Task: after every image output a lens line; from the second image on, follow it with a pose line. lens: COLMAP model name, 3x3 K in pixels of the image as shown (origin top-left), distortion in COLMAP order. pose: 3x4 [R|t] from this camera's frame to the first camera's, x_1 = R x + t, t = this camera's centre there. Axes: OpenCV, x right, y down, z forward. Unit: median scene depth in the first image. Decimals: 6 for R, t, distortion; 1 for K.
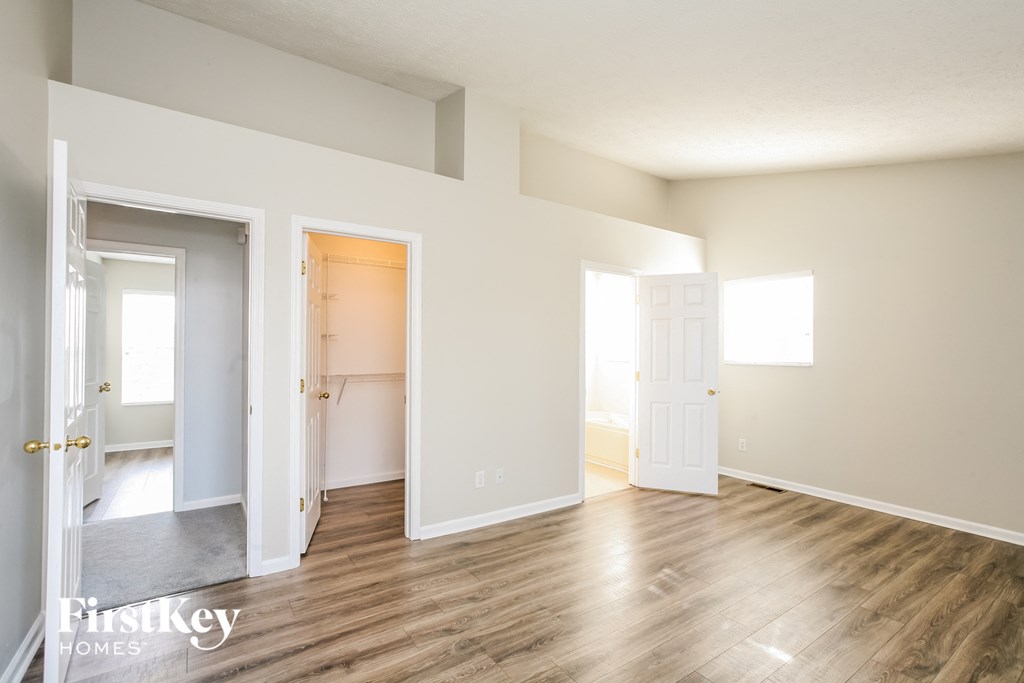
lens RADIAL K [[465.7, 0, 510.6], [0, 465.7, 347.3], [0, 0, 1]] dist [-0.001787, 0.000188]
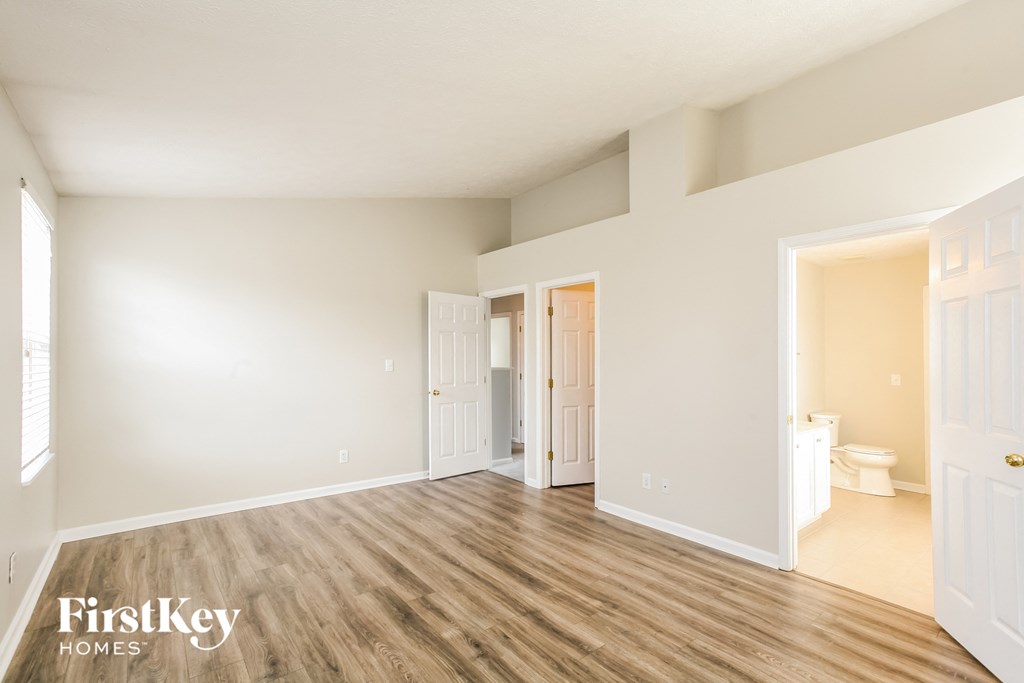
lens RADIAL K [[465.7, 0, 511.0], [0, 465.7, 347.5], [0, 0, 1]] dist [-0.001787, 0.000188]
pose [[0.077489, -0.023429, -0.996718, 1.178624], [0.009888, 0.999693, -0.022730, -0.004954], [0.996944, -0.008095, 0.077697, 0.720595]]
